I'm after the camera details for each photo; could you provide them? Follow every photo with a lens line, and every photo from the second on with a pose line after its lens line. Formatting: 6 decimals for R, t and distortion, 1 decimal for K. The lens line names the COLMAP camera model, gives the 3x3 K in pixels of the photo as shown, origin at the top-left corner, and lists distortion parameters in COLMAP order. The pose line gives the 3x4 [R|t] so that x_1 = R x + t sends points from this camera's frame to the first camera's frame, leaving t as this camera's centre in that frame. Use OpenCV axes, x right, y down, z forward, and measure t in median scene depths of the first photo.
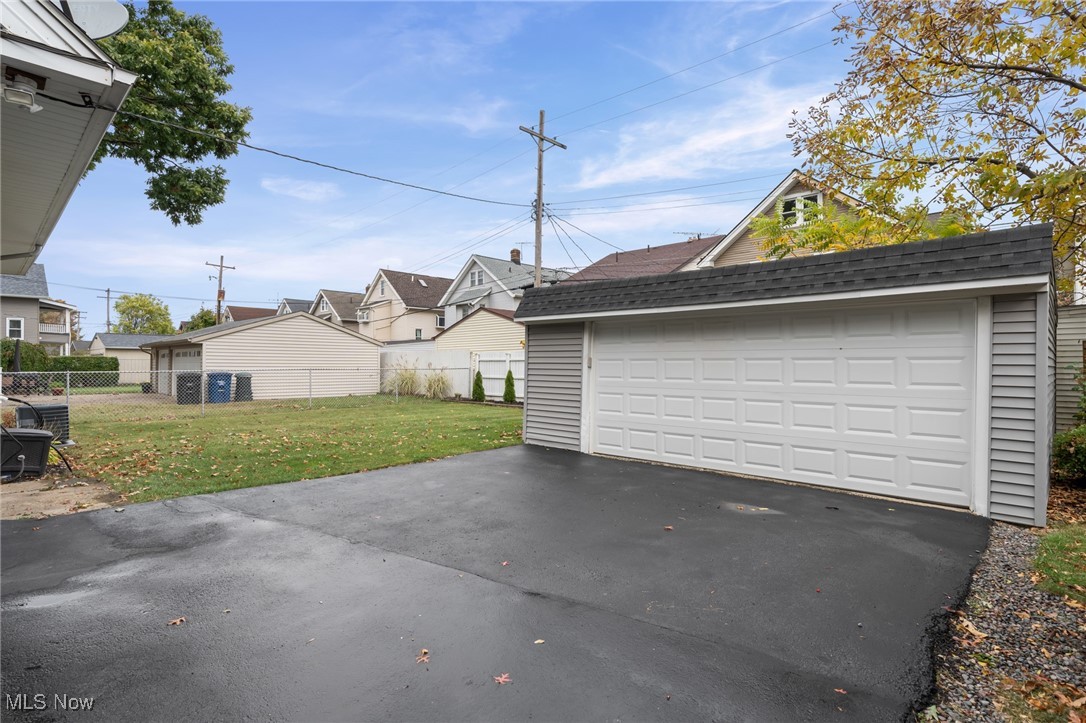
lens RADIAL K [[532.2, 0, 543.0], [0, 532.2, 361.5], [0, 0, 1]] dist [0.000796, 0.000188]
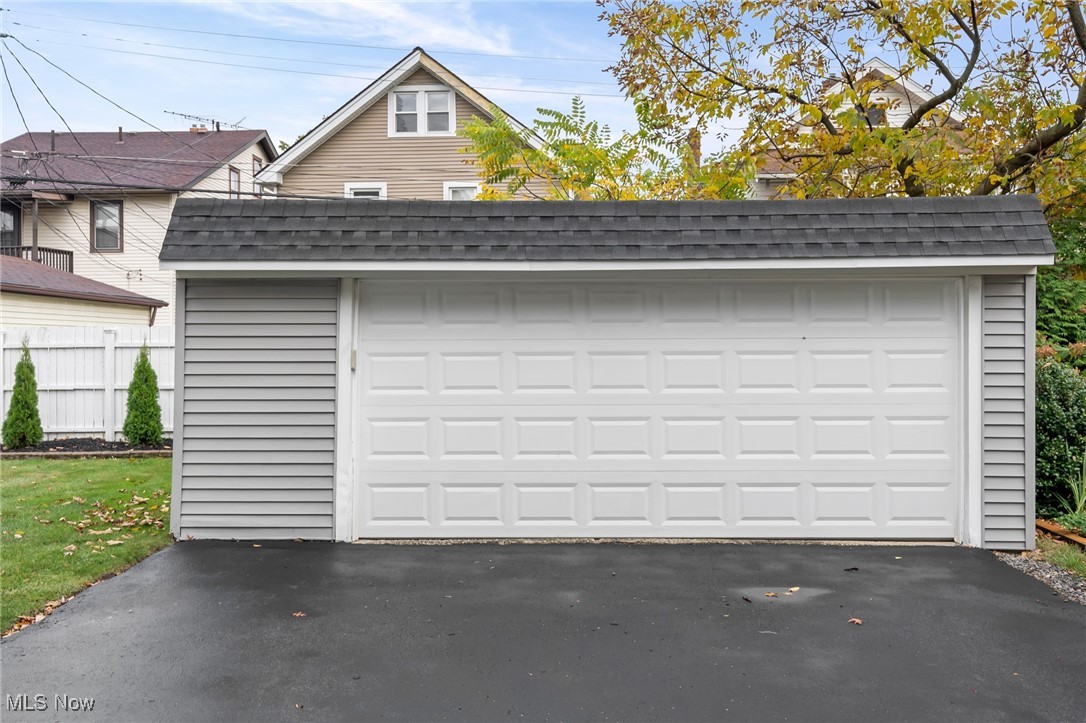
lens RADIAL K [[846.9, 0, 543.0], [0, 846.9, 361.5], [0, 0, 1]] dist [0.006849, 0.001198]
pose [[0.746937, -0.005524, 0.664872, -0.354251], [0.003244, 0.999984, 0.004663, -0.000039], [-0.664887, -0.001326, 0.746943, 0.322902]]
